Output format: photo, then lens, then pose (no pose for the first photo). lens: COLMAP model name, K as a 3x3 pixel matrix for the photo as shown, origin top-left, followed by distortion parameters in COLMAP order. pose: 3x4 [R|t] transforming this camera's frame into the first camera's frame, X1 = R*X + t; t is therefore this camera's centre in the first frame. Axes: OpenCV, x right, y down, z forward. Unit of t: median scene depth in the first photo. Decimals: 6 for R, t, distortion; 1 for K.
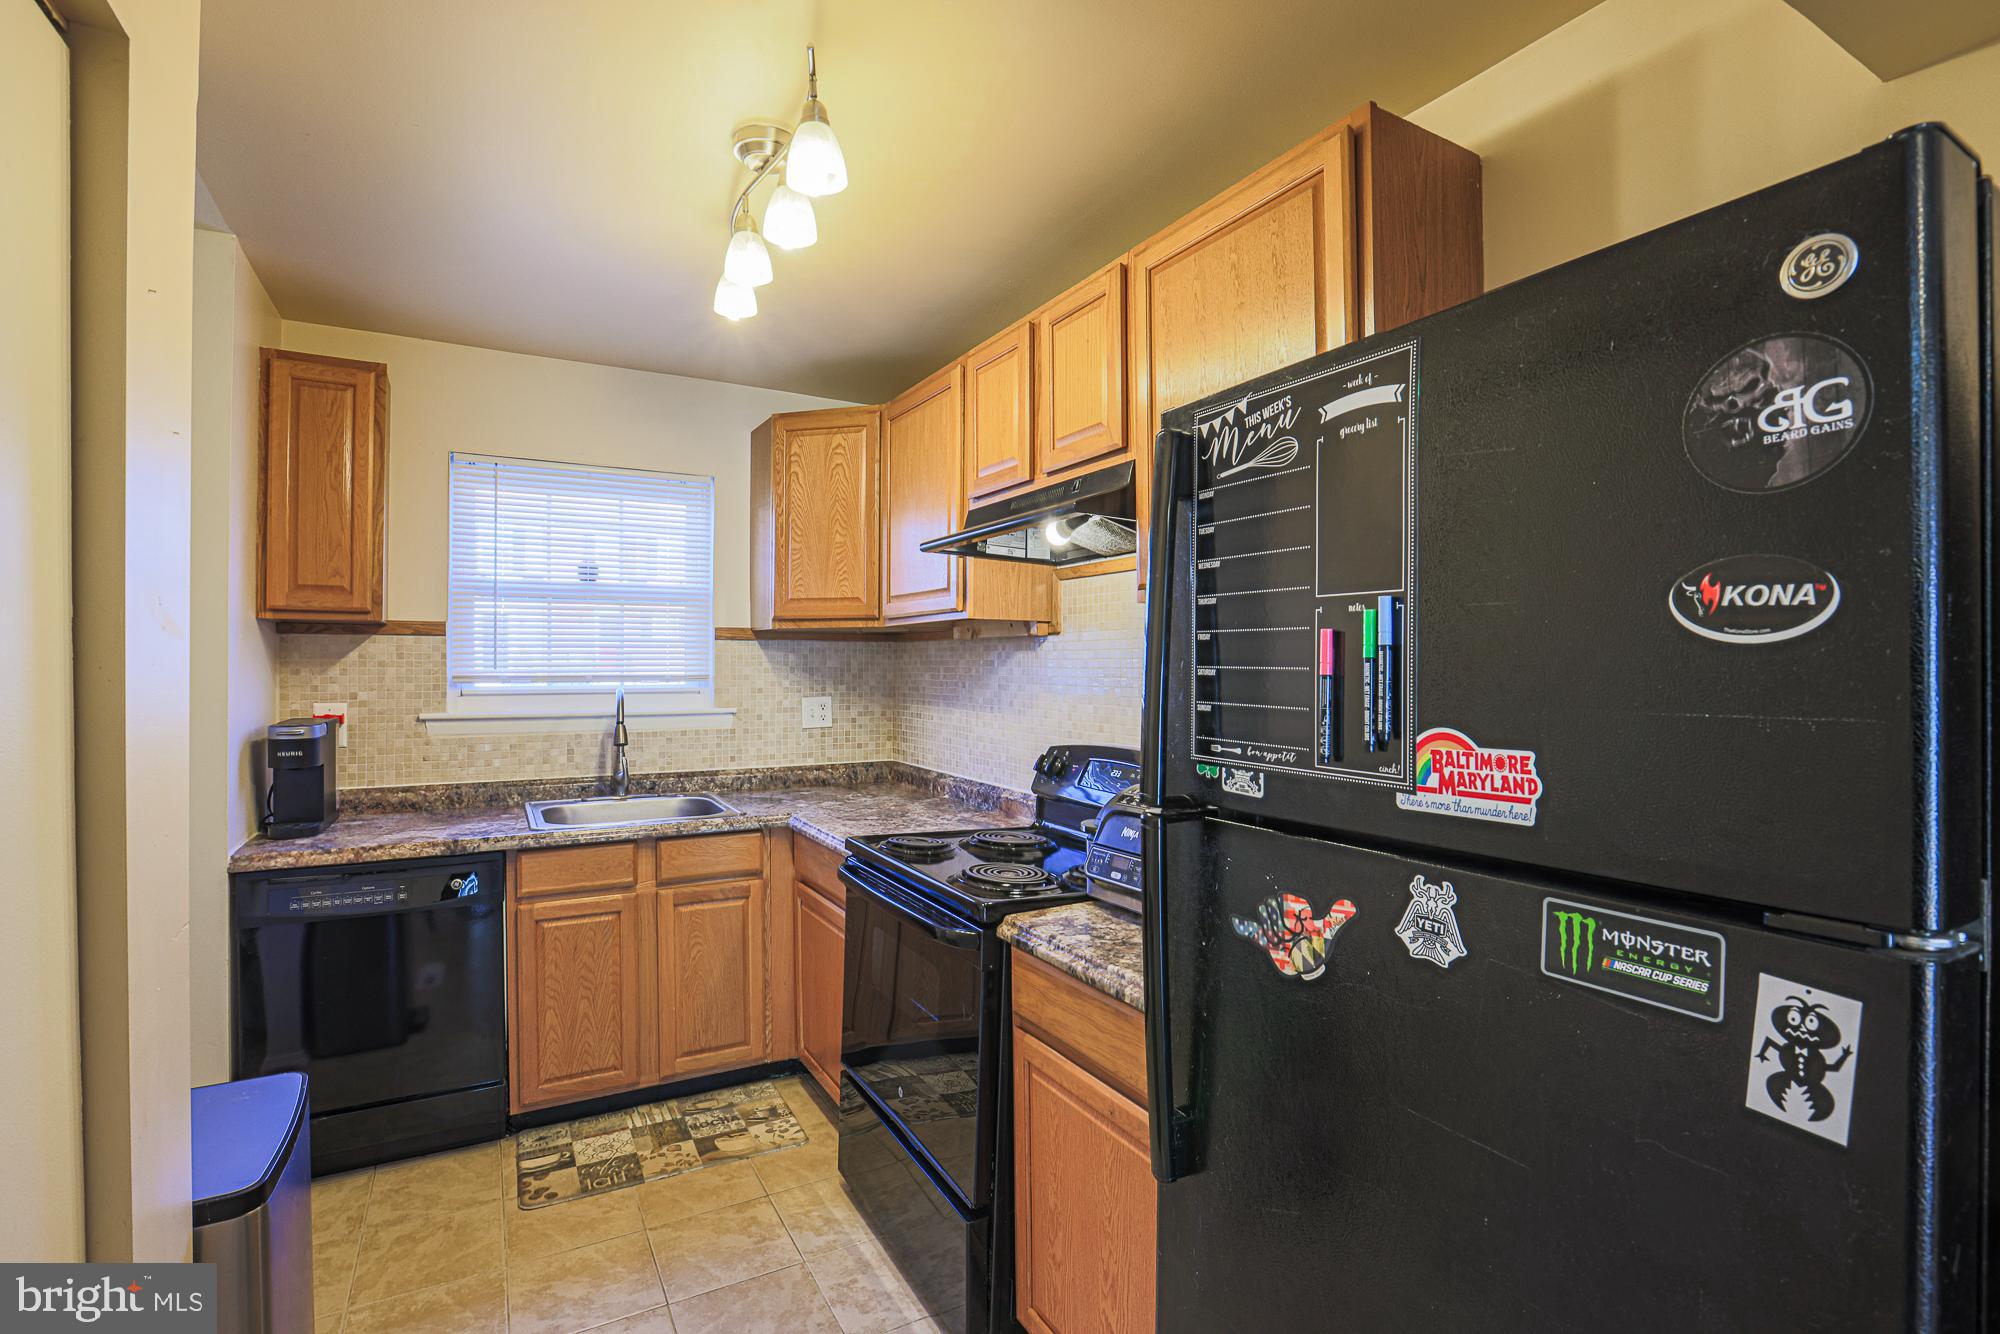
lens RADIAL K [[930.3, 0, 1001.3], [0, 930.3, 673.9], [0, 0, 1]] dist [-0.045919, 0.019105]
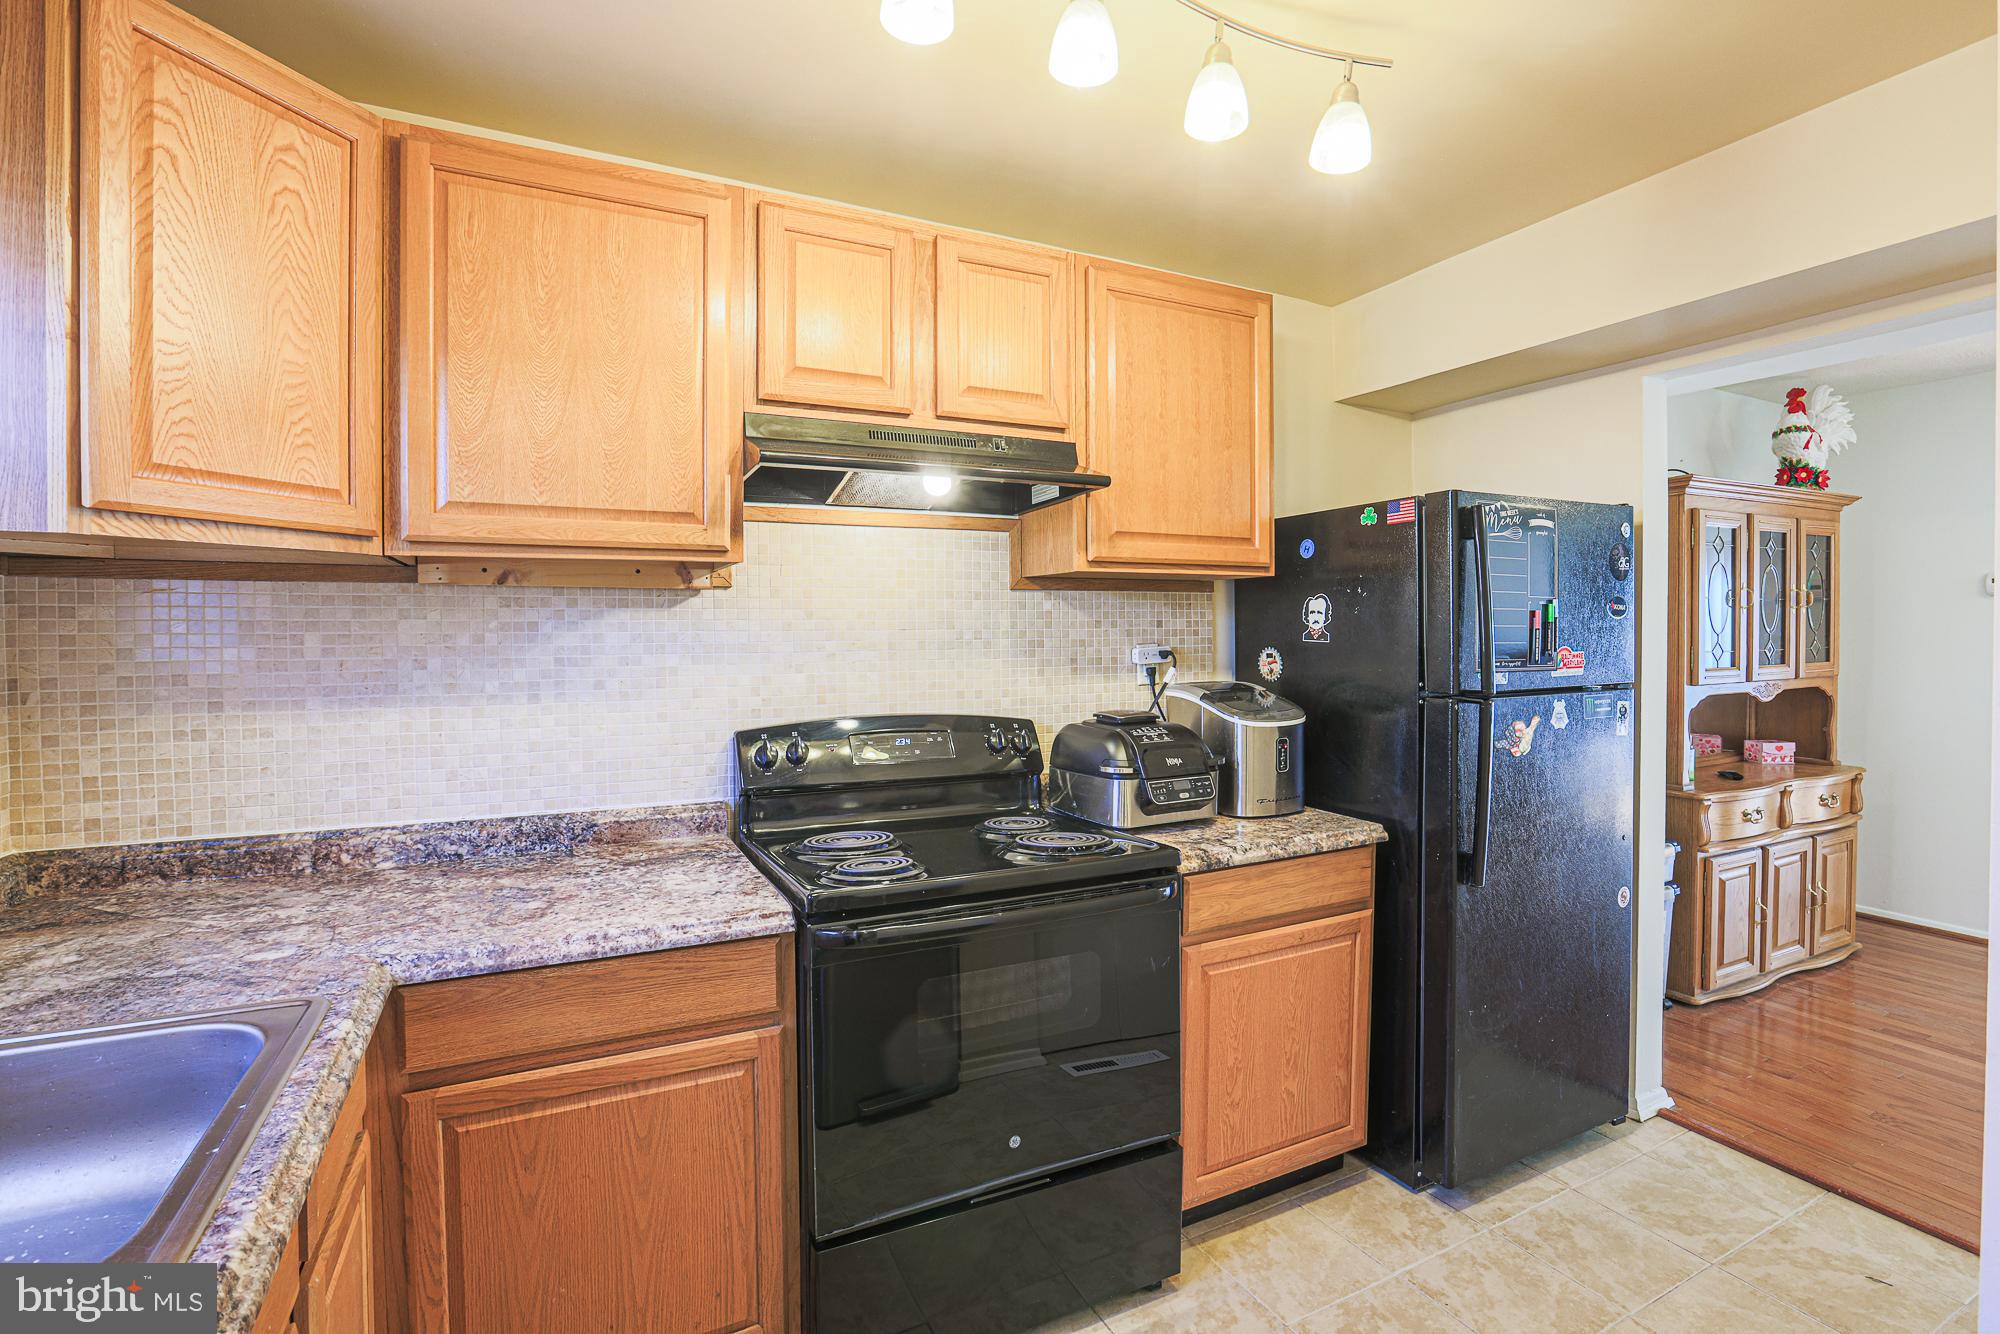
lens RADIAL K [[930.3, 0, 1022.8], [0, 930.3, 642.3], [0, 0, 1]] dist [-0.045919, 0.019105]
pose [[0.045197, -0.019191, 0.998794, -0.641902], [0.013097, 0.999741, 0.018616, -0.007582], [-0.998892, 0.012240, 0.045436, 0.663961]]
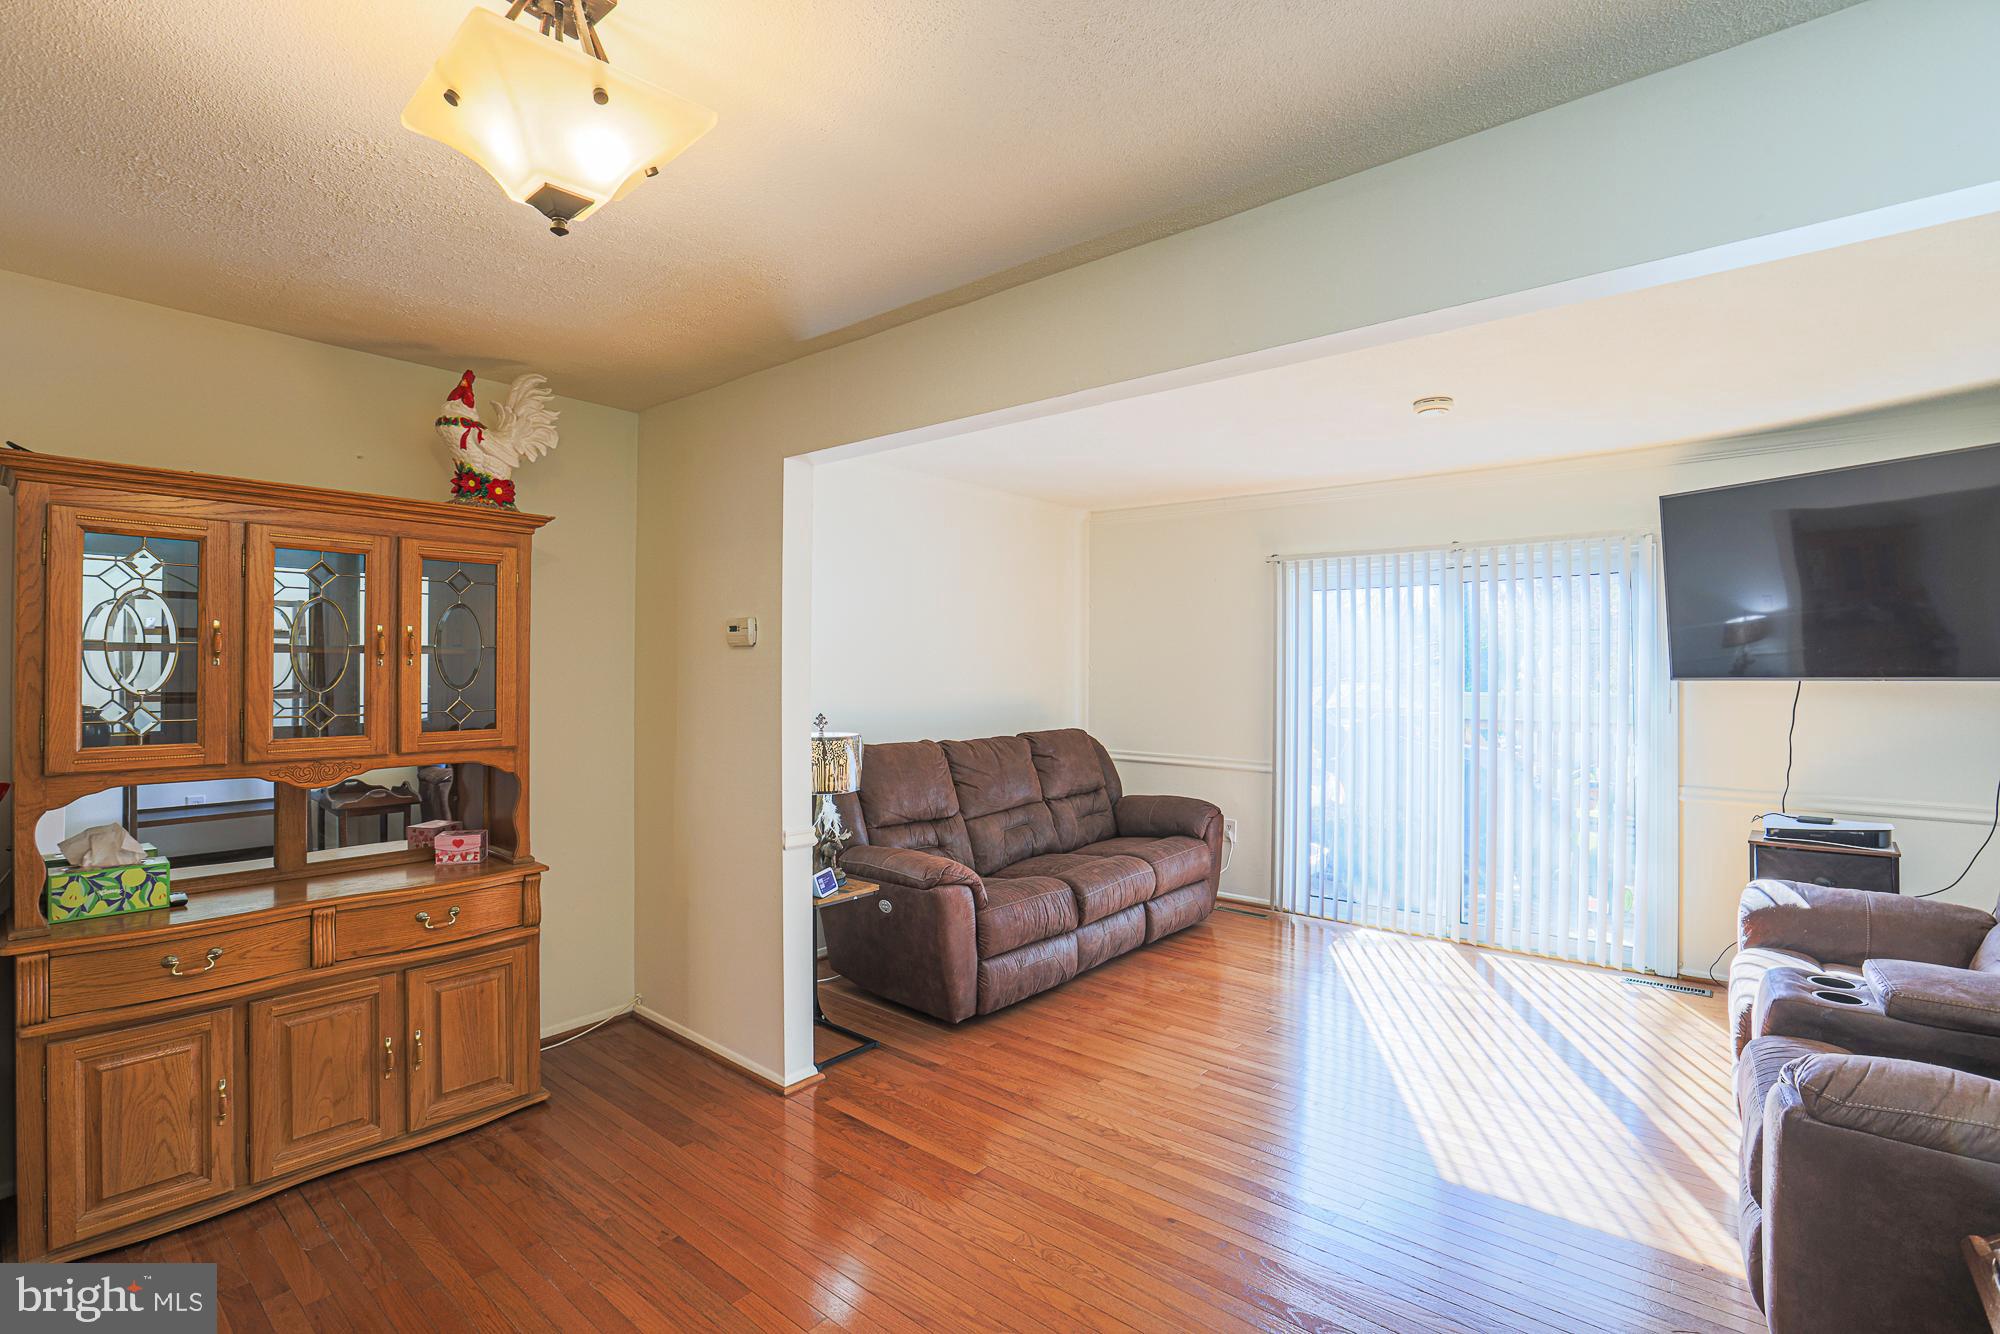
lens RADIAL K [[930.3, 0, 1004.3], [0, 930.3, 660.6], [0, 0, 1]] dist [-0.045919, 0.019105]
pose [[-0.365882, 0.003490, 0.930655, -0.442507], [0.004004, 0.999990, -0.002176, -0.010044], [-0.930653, 0.002930, -0.365892, -0.526071]]
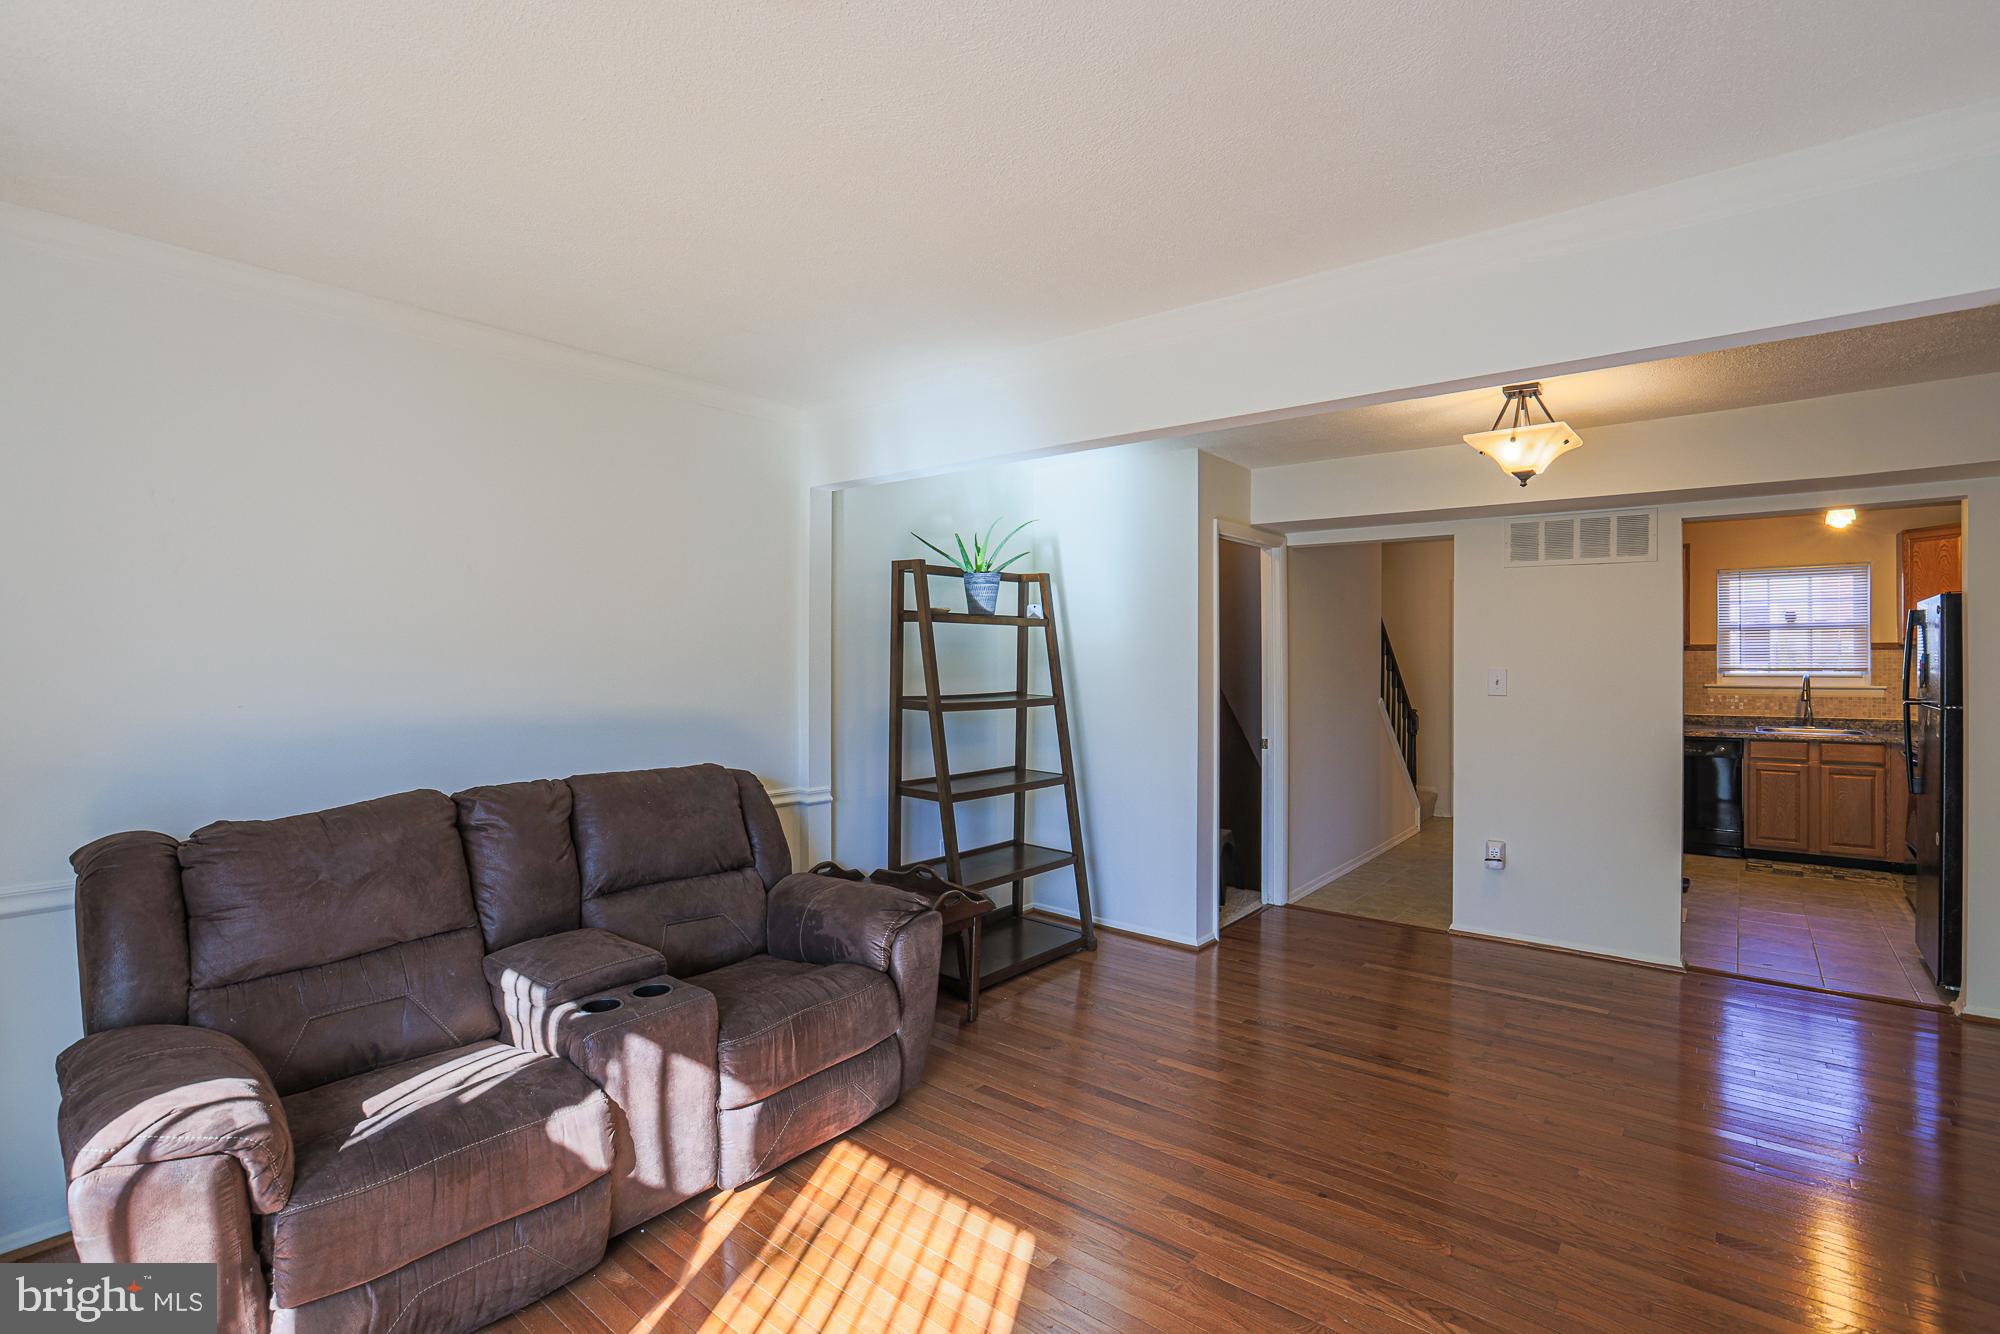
lens RADIAL K [[930.3, 0, 997.5], [0, 930.3, 663.8], [0, 0, 1]] dist [-0.045919, 0.019105]
pose [[0.370821, 0.003332, -0.928698, 0.824805], [-0.006161, 0.999980, 0.001128, 0.001040], [0.928684, 0.005303, 0.370835, -1.479557]]
